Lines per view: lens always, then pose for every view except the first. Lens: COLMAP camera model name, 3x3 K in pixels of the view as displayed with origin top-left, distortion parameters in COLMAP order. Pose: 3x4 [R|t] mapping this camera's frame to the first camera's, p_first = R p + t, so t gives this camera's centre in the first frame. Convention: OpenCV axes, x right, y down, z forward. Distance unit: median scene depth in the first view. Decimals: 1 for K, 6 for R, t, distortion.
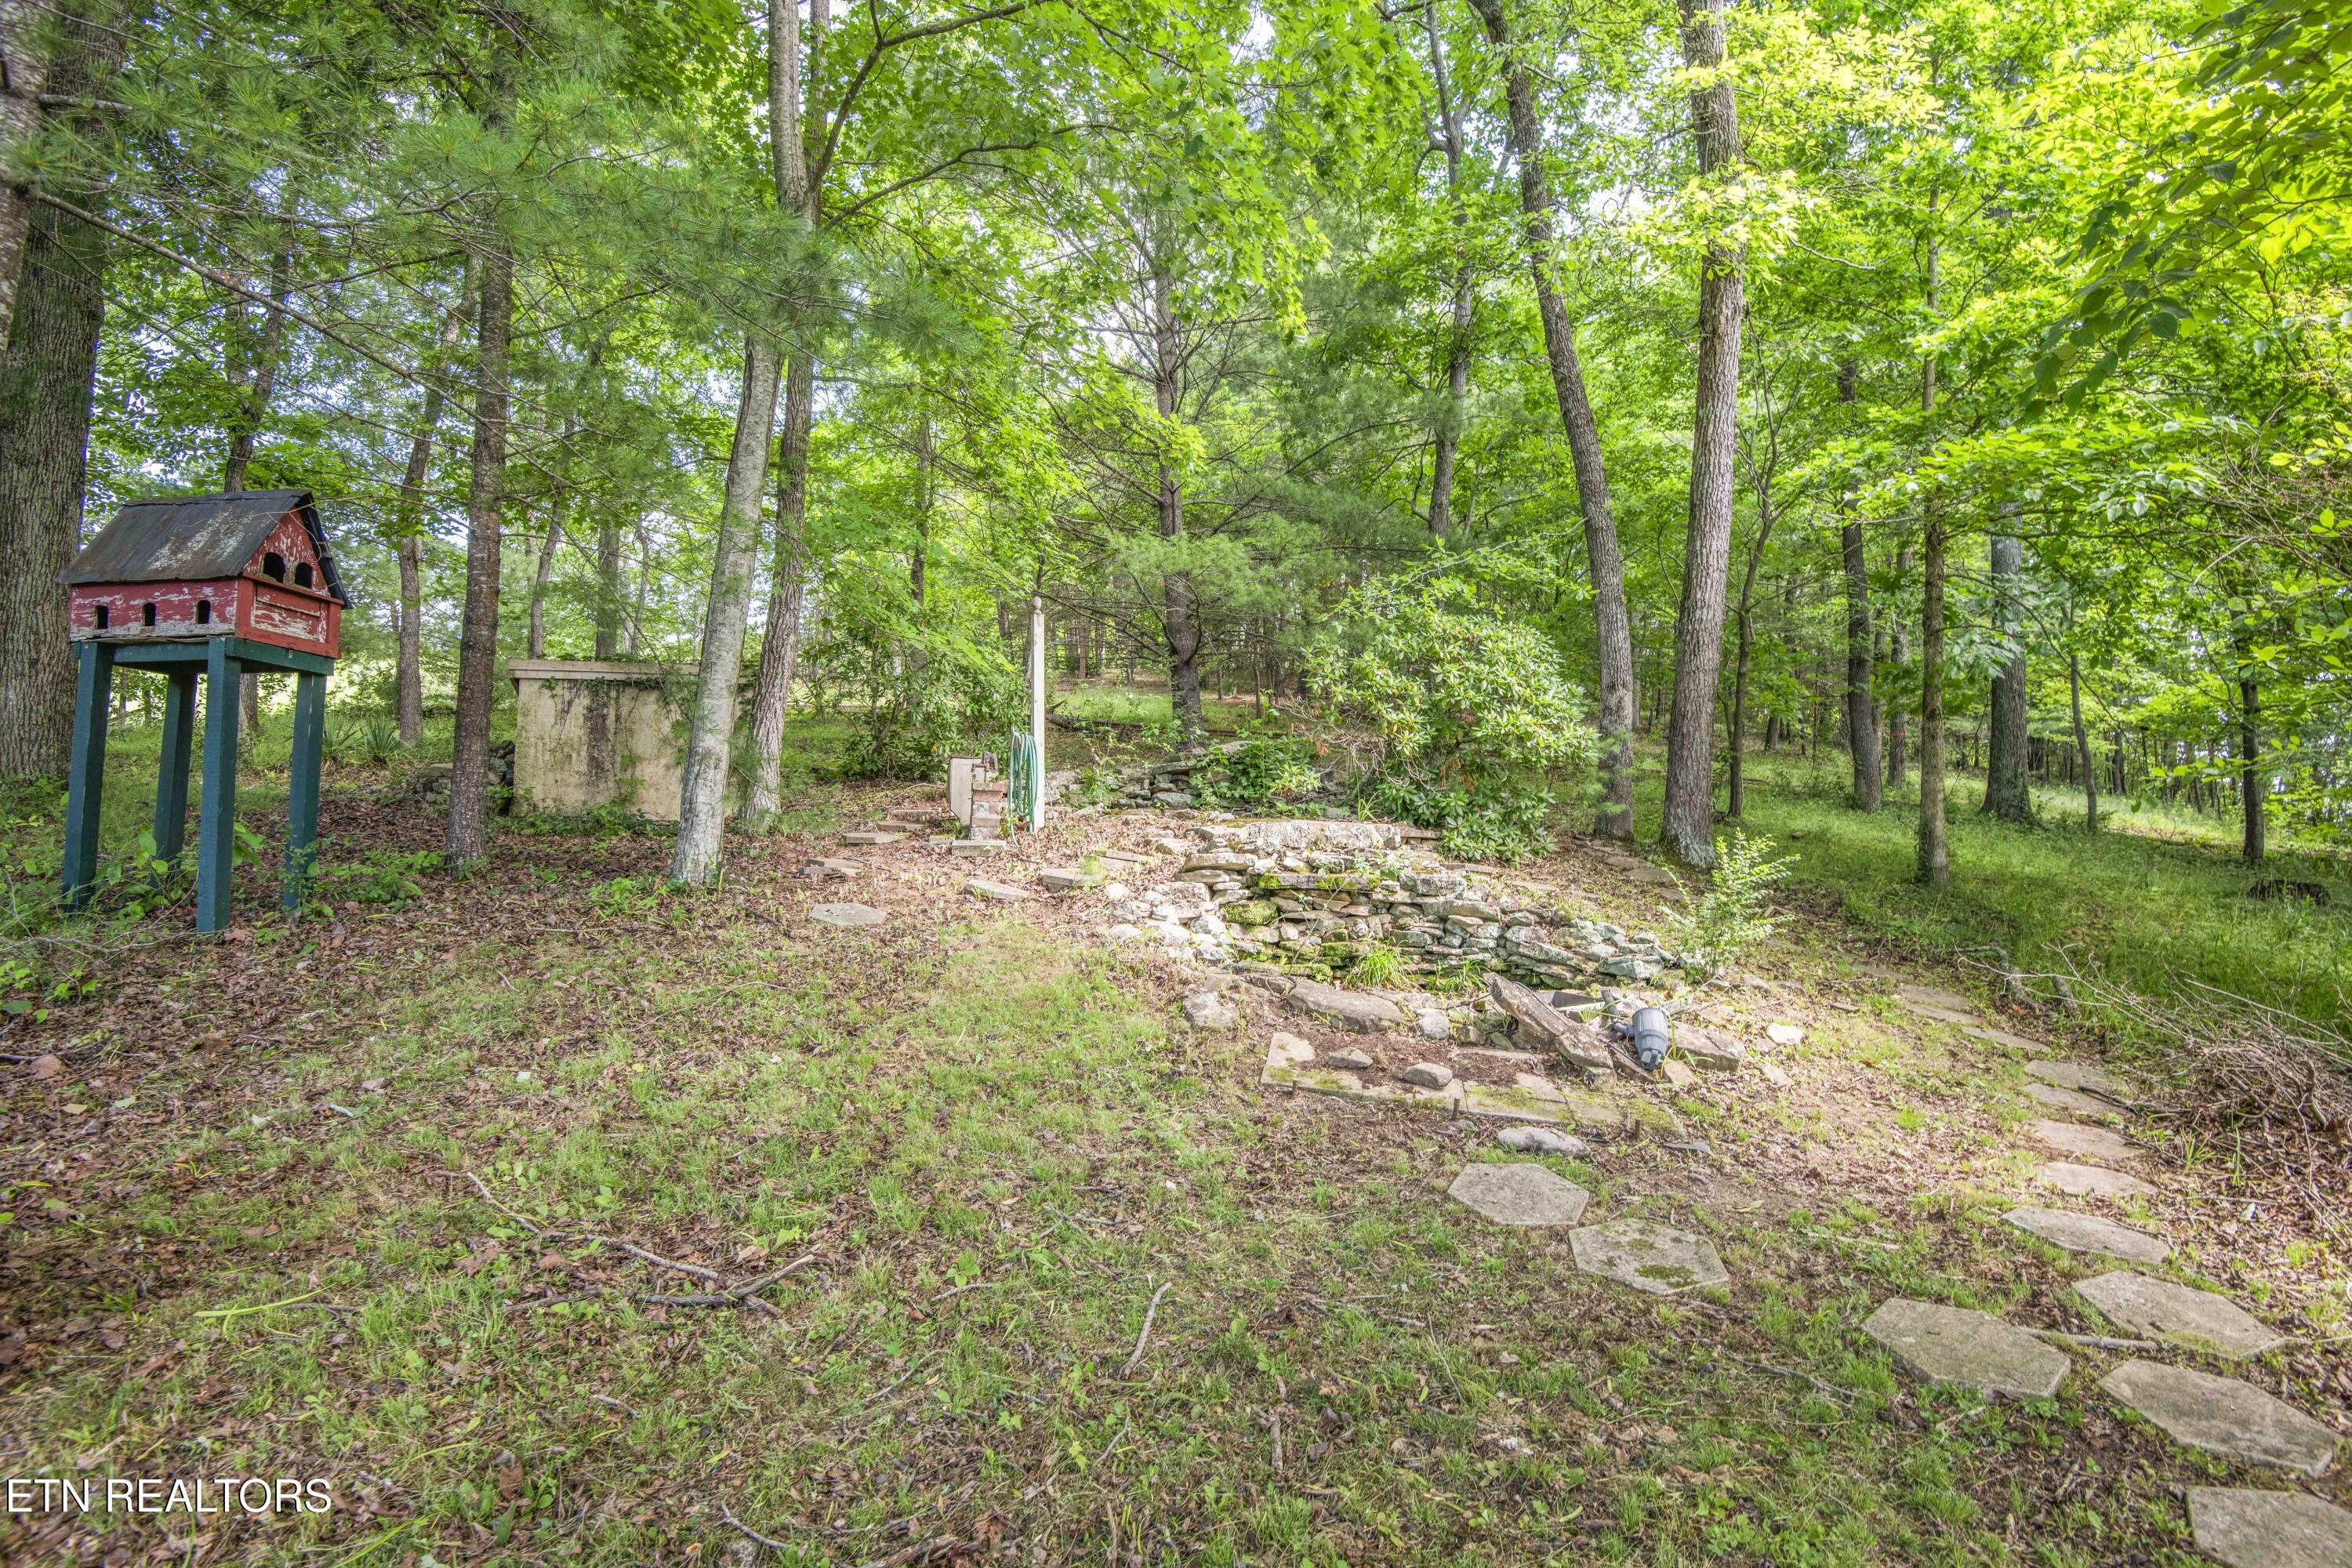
lens RADIAL K [[1075.7, 0, 1176.0], [0, 1075.7, 784.0], [0, 0, 1]] dist [-0.000288, -0.000006]
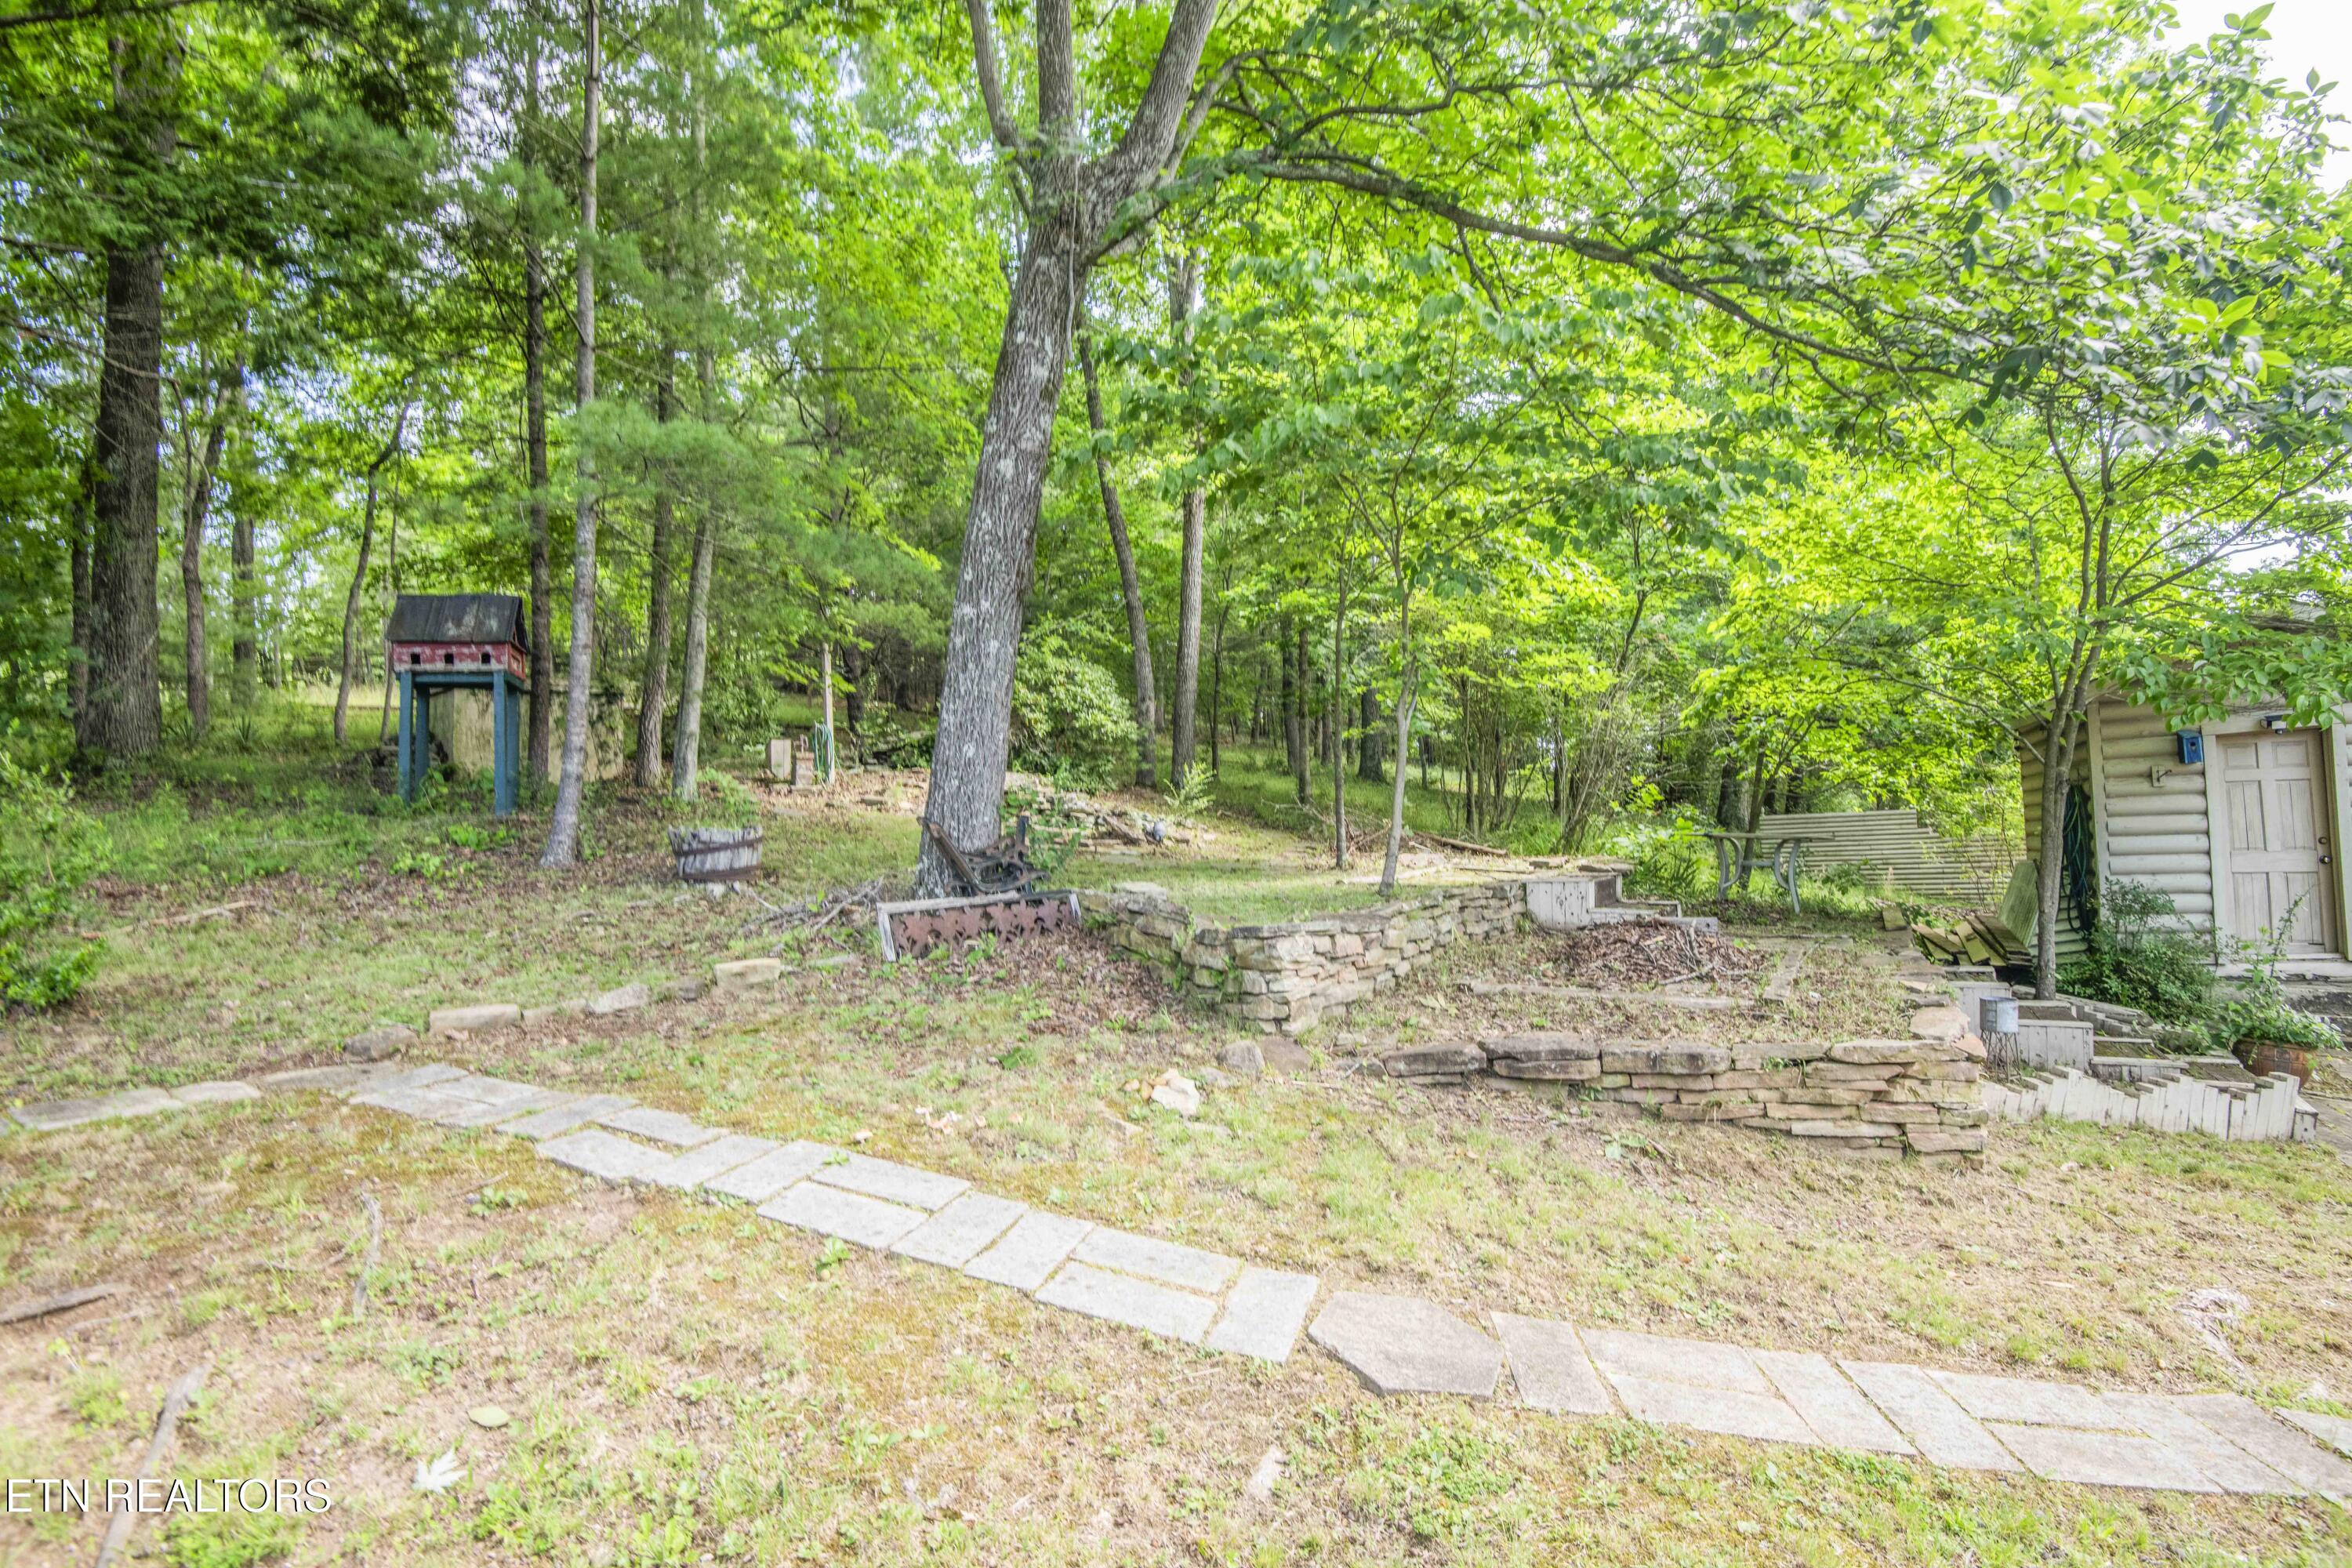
lens RADIAL K [[1075.7, 0, 1176.0], [0, 1075.7, 784.0], [0, 0, 1]] dist [-0.000288, -0.000006]
pose [[0.915748, -0.021270, 0.401190, -0.298460], [0.022631, 0.999743, 0.001347, 0.054775], [-0.401116, 0.007846, 0.915994, -0.742084]]
